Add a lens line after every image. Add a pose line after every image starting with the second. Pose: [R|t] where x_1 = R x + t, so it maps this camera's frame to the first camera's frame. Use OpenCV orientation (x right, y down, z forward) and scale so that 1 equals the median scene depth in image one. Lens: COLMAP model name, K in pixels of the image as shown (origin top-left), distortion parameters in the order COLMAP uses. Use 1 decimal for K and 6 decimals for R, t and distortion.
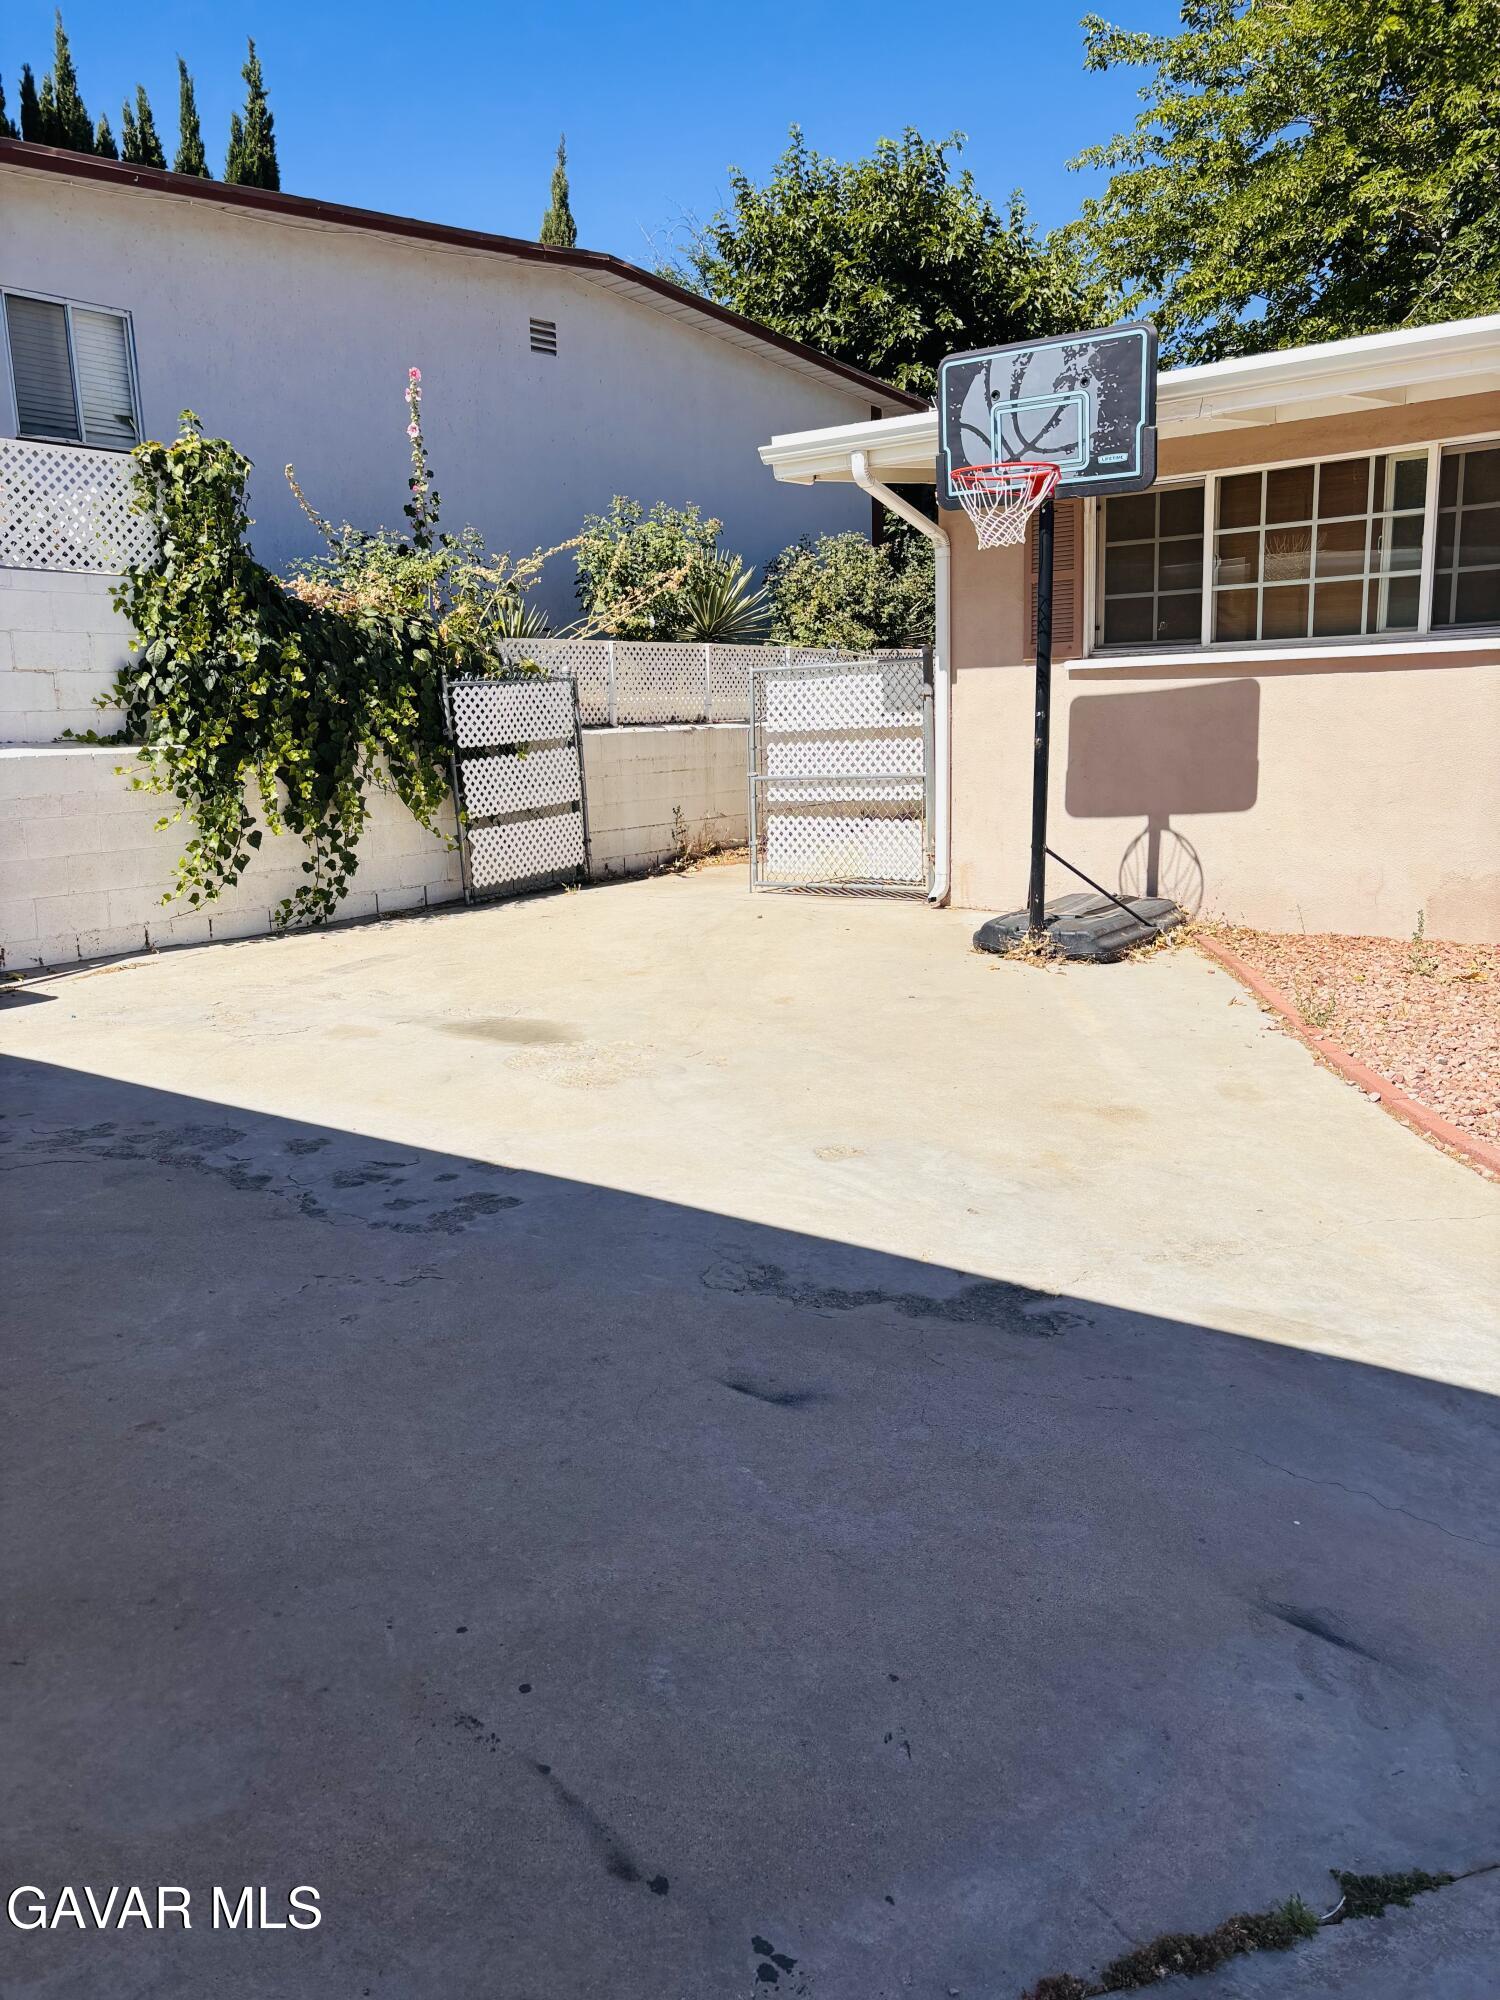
lens RADIAL K [[1475.9, 0, 750.8], [0, 1475.9, 988.1], [0, 0, 1]] dist [0.048313, -0.003423]
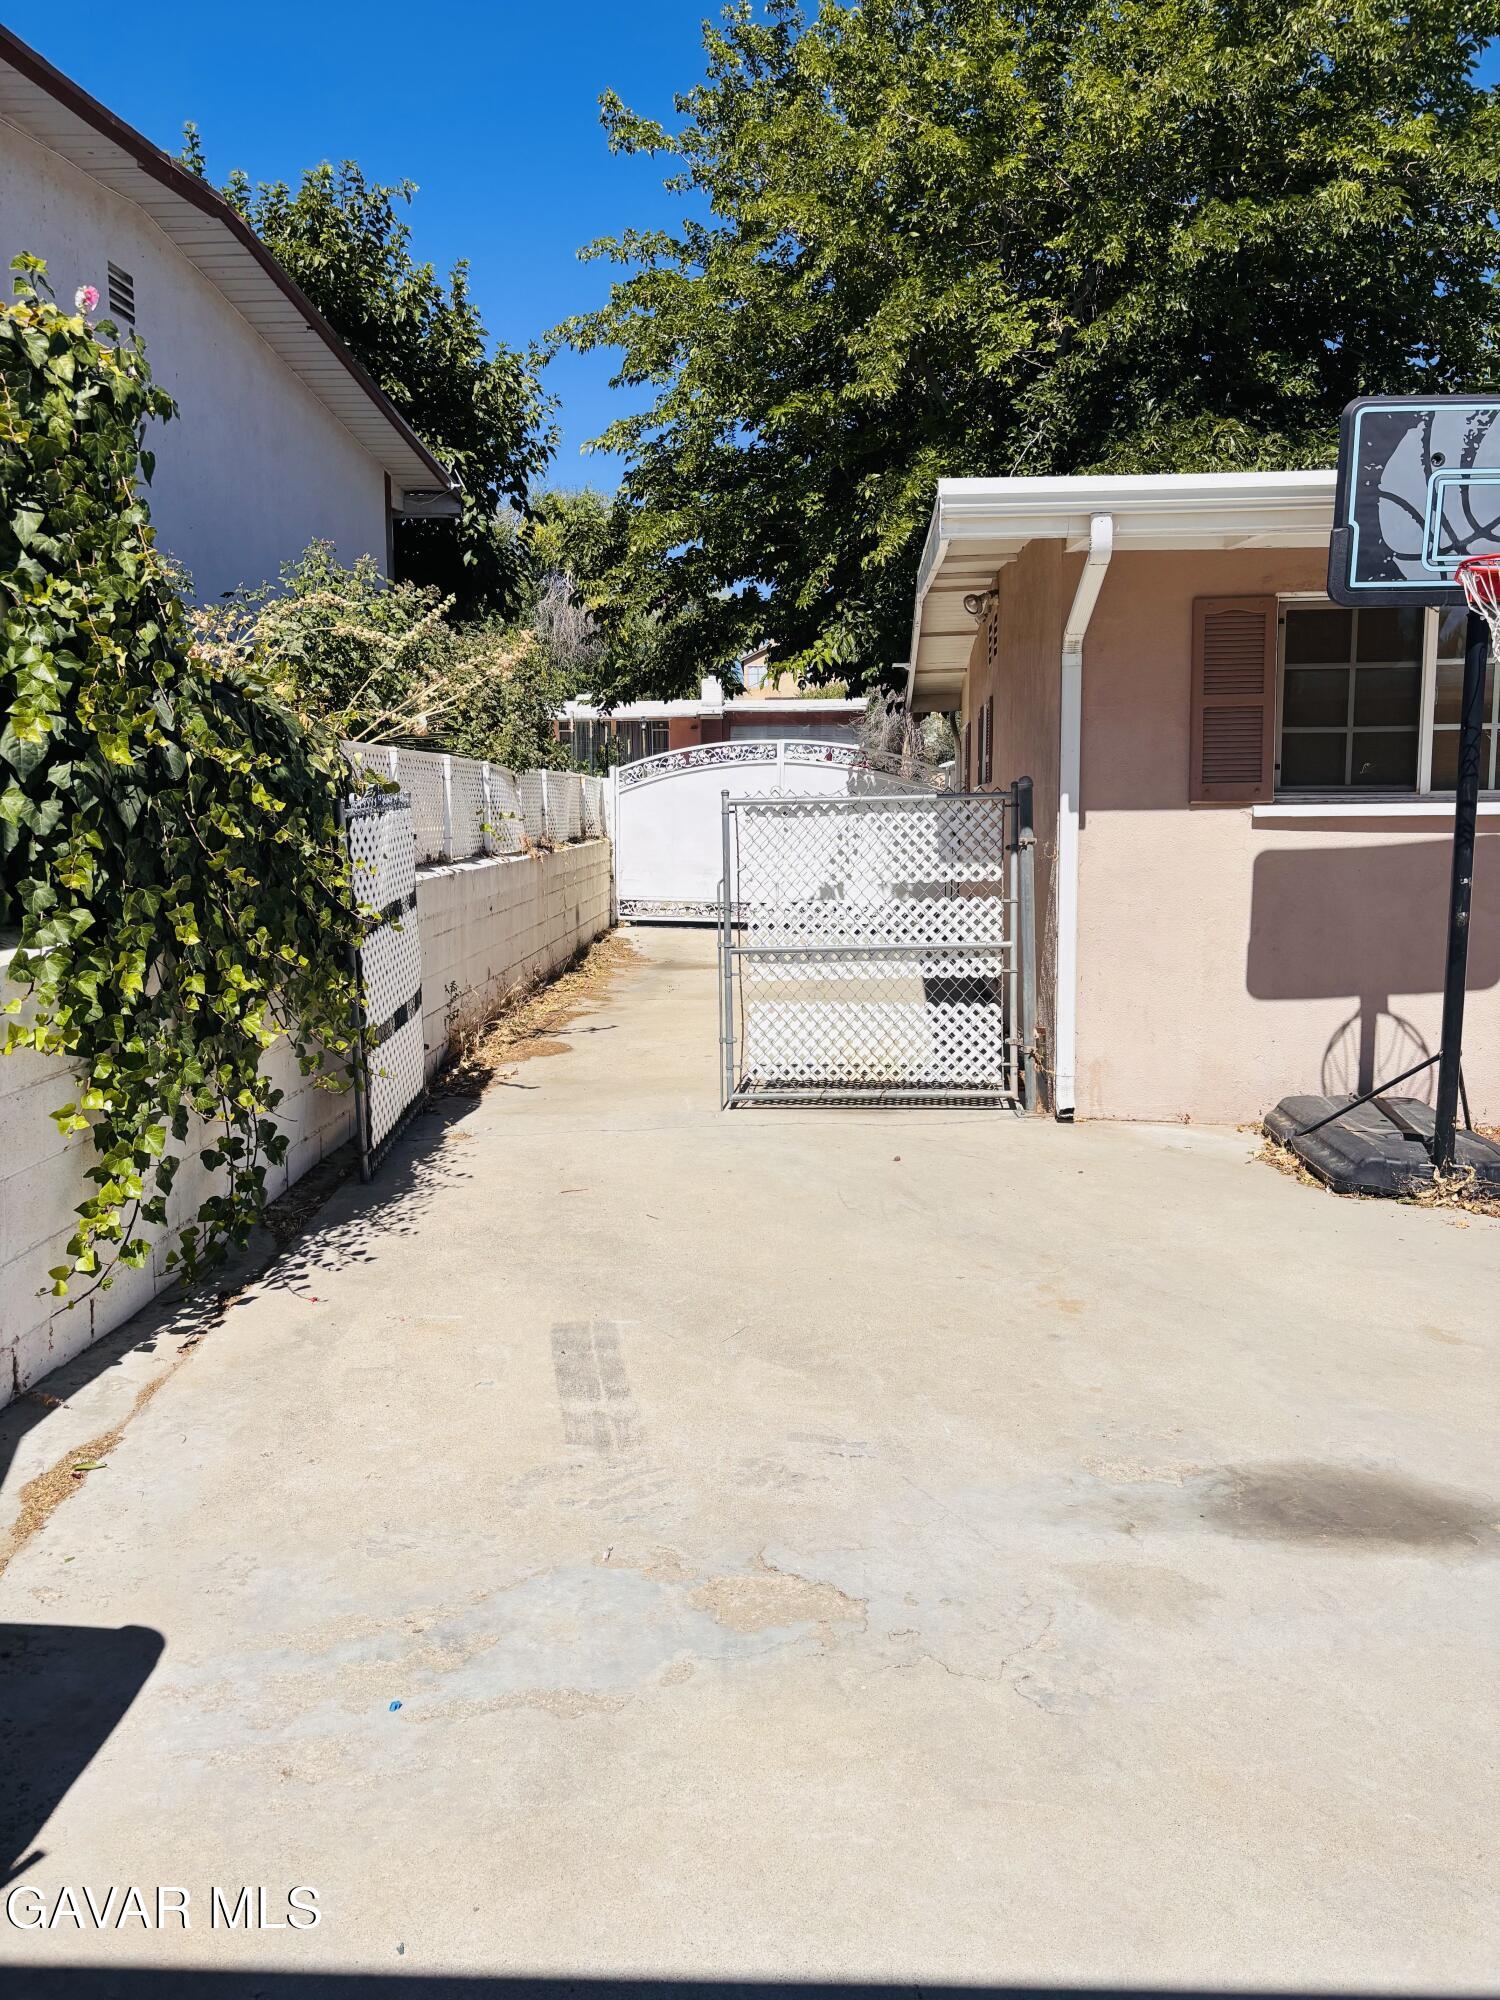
lens RADIAL K [[1475.9, 0, 750.8], [0, 1475.9, 988.1], [0, 0, 1]] dist [0.048313, -0.003423]
pose [[0.839423, -0.042169, 0.541840, -0.461248], [0.081584, 0.995465, -0.048916, -0.109320], [-0.537321, 0.085267, 0.839057, 0.497101]]
